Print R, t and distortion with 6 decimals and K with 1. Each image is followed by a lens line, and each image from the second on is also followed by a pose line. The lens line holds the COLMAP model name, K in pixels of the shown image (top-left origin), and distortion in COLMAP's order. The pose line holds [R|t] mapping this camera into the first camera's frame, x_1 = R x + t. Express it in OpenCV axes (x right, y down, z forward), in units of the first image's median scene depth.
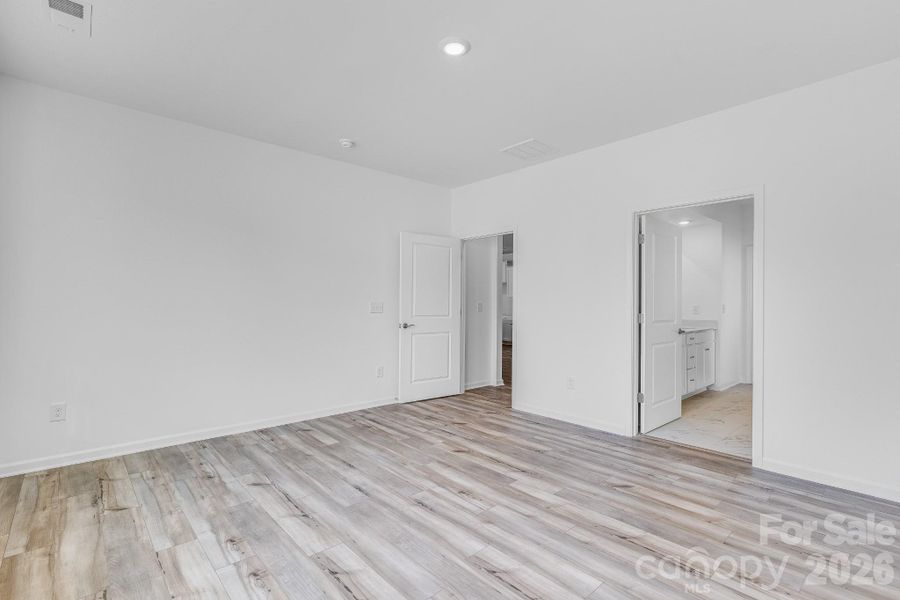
lens RADIAL K [[426.6, 0, 441.9], [0, 426.6, 301.7], [0, 0, 1]] dist [0.002758, -0.000075]
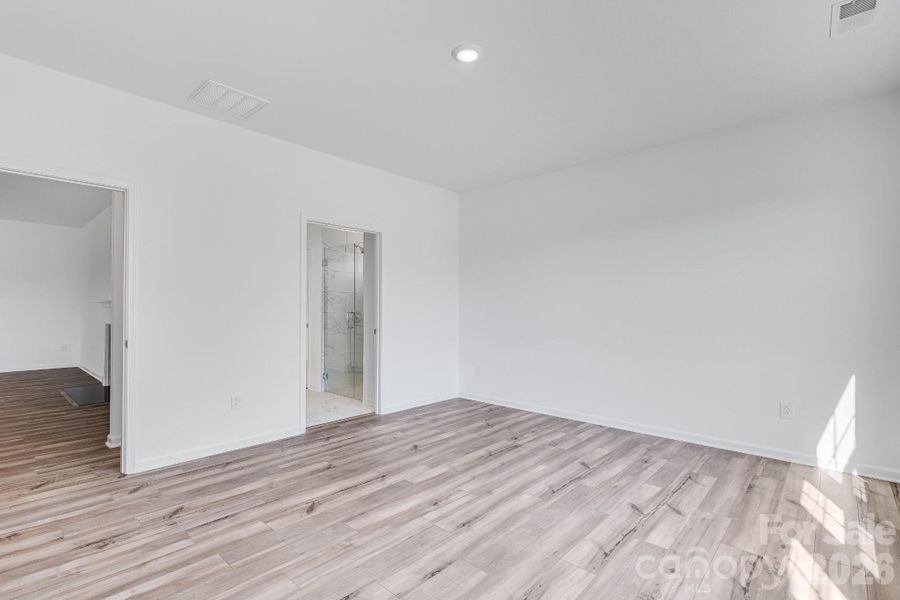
lens RADIAL K [[426.6, 0, 449.1], [0, 426.6, 306.8], [0, 0, 1]] dist [0.002758, -0.000075]
pose [[-0.117651, -0.005849, 0.993038, -0.843229], [-0.007703, 0.999958, 0.004977, -0.006392], [-0.993025, -0.007064, -0.117691, 0.997388]]
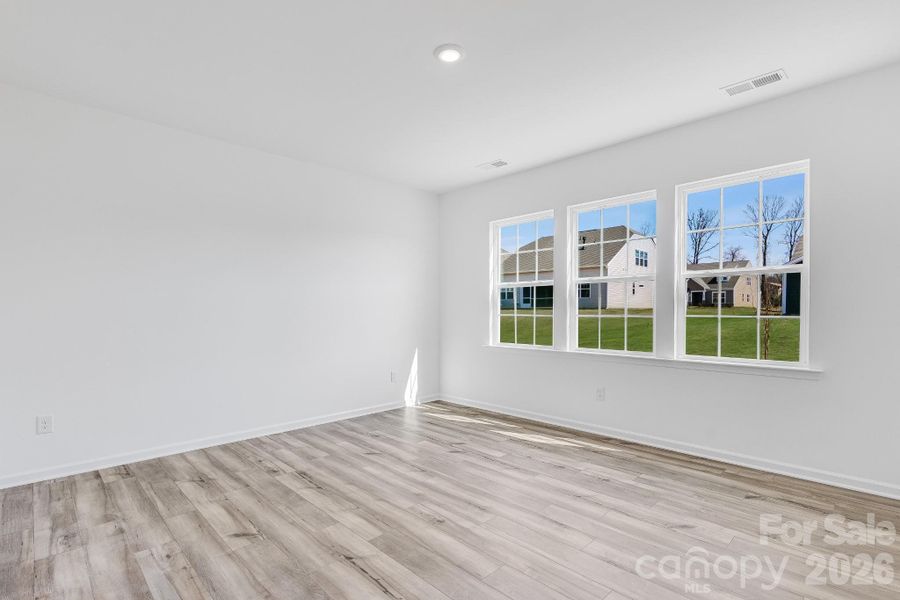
lens RADIAL K [[426.6, 0, 455.2], [0, 426.6, 297.9], [0, 0, 1]] dist [0.002758, -0.000075]
pose [[-0.997345, -0.004890, -0.072652, 0.077002], [-0.002373, 0.999396, -0.034684, 0.008766], [0.072778, -0.034419, -0.996754, 1.753026]]
